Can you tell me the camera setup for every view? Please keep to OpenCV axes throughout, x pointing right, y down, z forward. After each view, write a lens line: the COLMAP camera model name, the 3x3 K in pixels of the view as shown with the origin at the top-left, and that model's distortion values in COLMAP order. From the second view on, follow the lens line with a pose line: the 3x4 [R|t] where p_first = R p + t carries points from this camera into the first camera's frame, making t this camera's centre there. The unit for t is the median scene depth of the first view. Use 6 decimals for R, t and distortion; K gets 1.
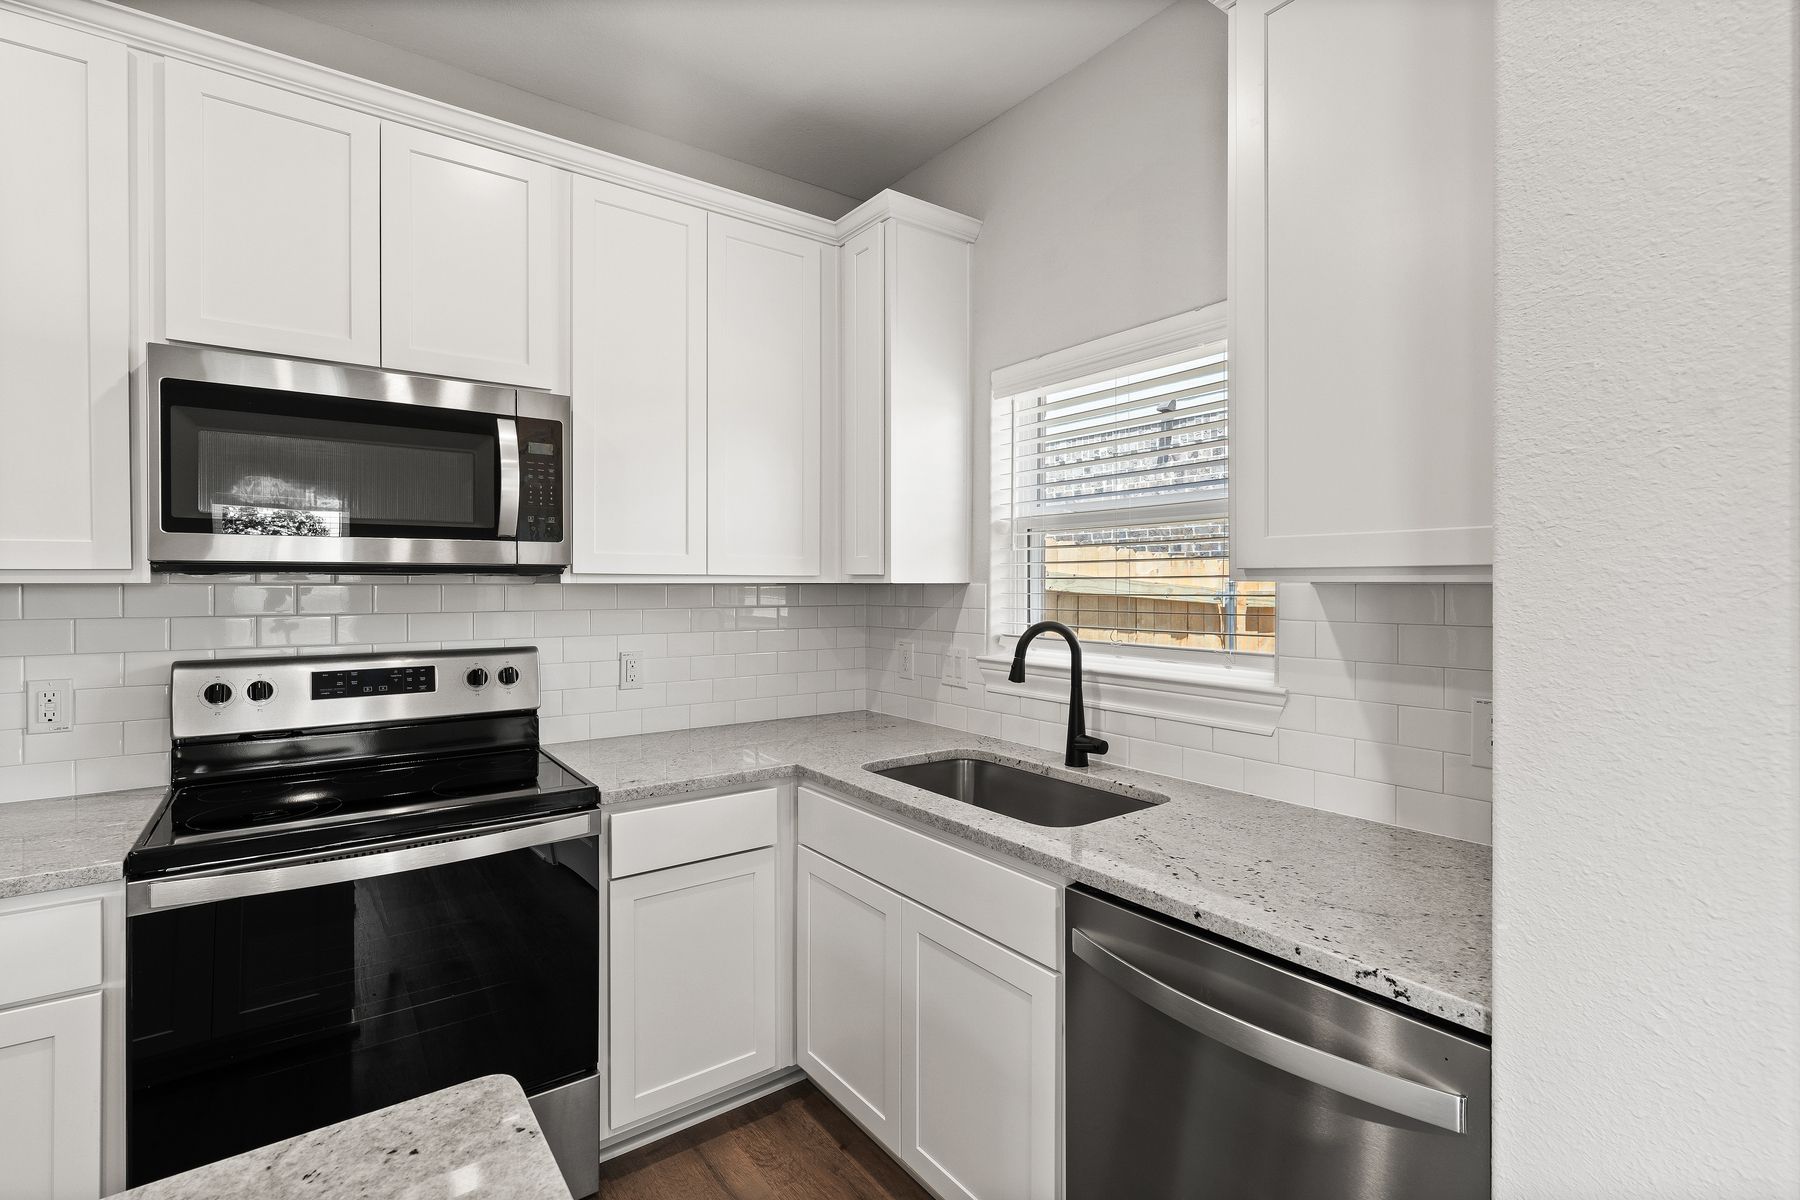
lens RADIAL K [[829.1, 0, 919.1], [0, 829.1, 583.5], [0, 0, 1]] dist [-0.000568, 0.000592]
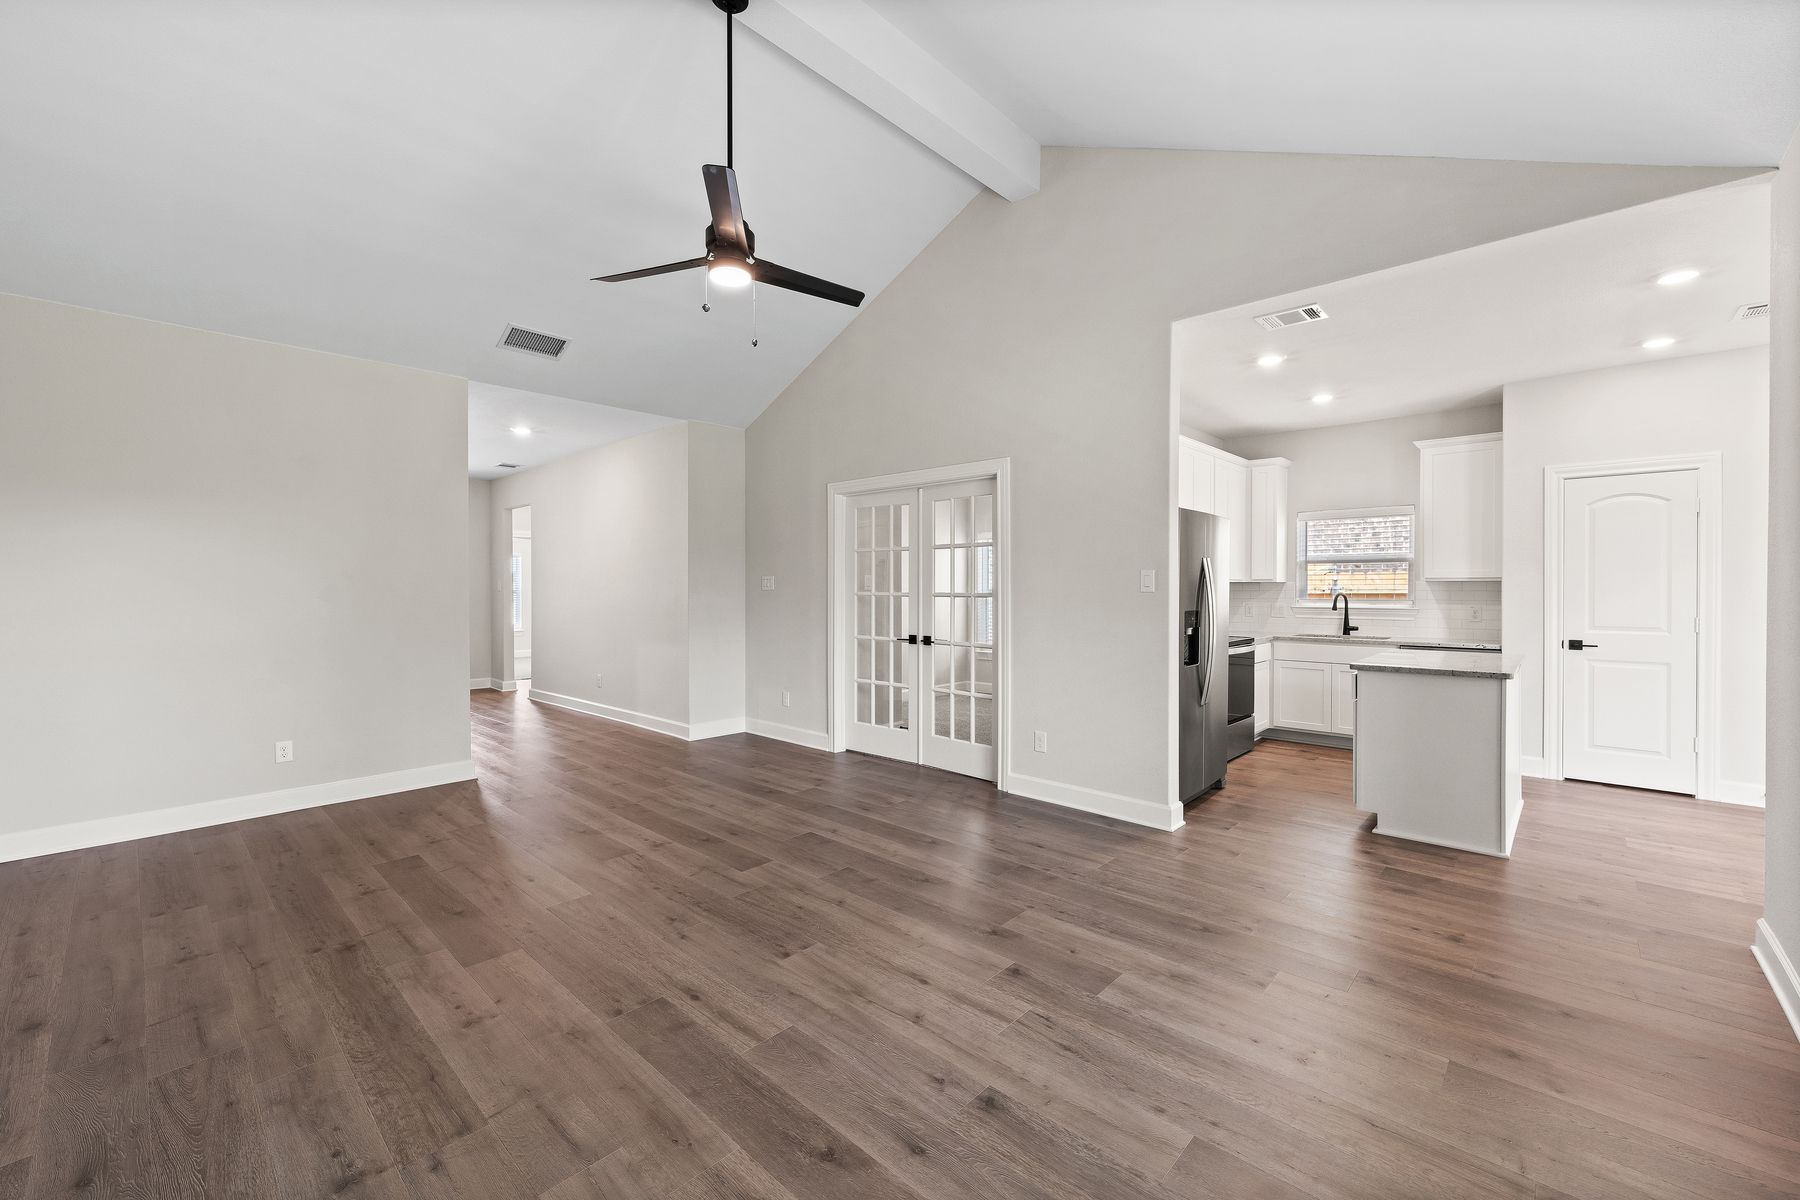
lens RADIAL K [[736.3, 0, 899.9], [0, 736.3, 590.9], [0, 0, 1]] dist [0.000160, 0.000661]
pose [[0.983571, -0.002107, 0.180509, -2.274686], [0.002040, 0.999998, 0.000556, 0.031069], [-0.180509, -0.000178, 0.983573, -1.744436]]
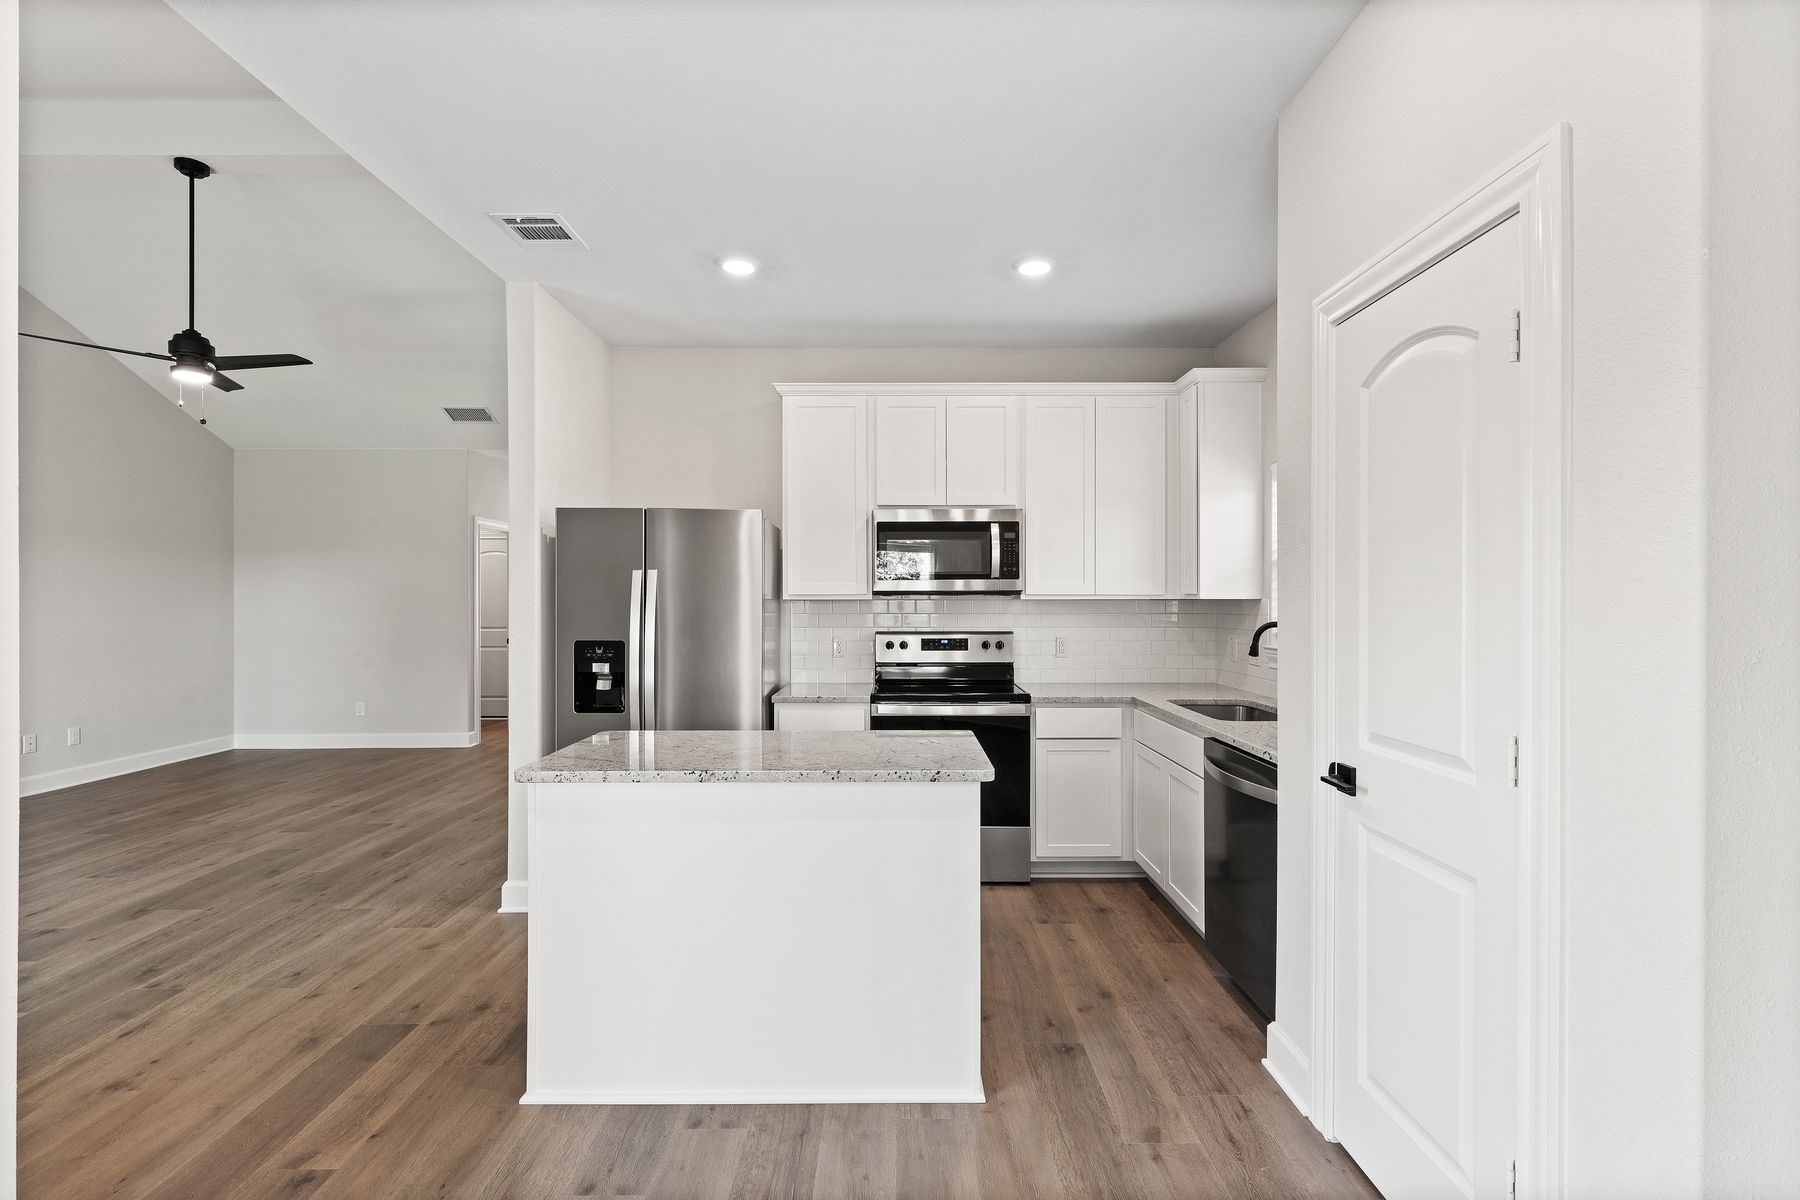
lens RADIAL K [[829.1, 0, 894.3], [0, 829.1, 600.1], [0, 0, 1]] dist [-0.000568, 0.000592]
pose [[0.794609, -0.000256, -0.607121, 0.582925], [0.001567, 0.999997, 0.001630, -0.002395], [0.607119, -0.002247, 0.794607, -0.841636]]
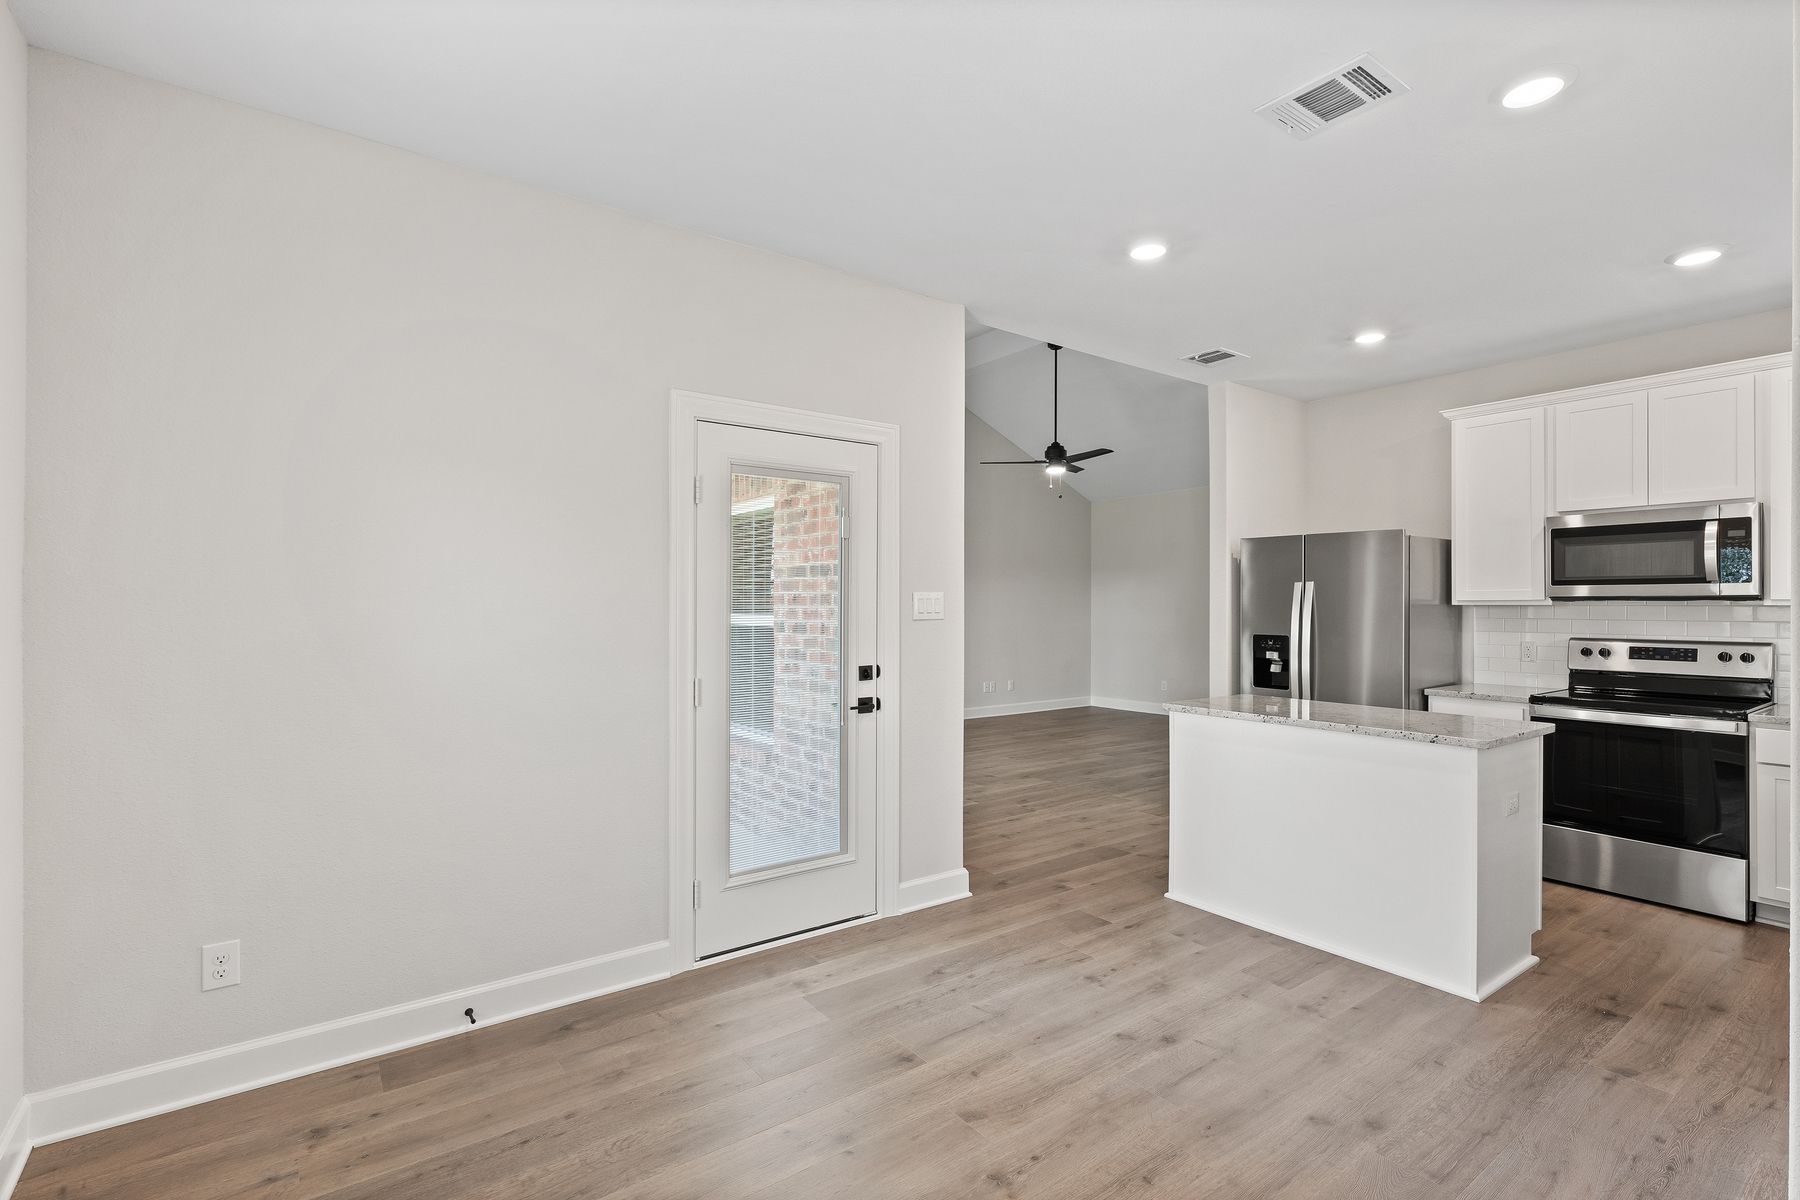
lens RADIAL K [[829.1, 0, 888.1], [0, 829.1, 603.1], [0, 0, 1]] dist [-0.000568, 0.000592]
pose [[-0.034792, -0.002955, -0.999390, 1.464449], [-0.000699, 0.999995, -0.002932, 0.001975], [0.999394, 0.000597, -0.034794, -0.836941]]
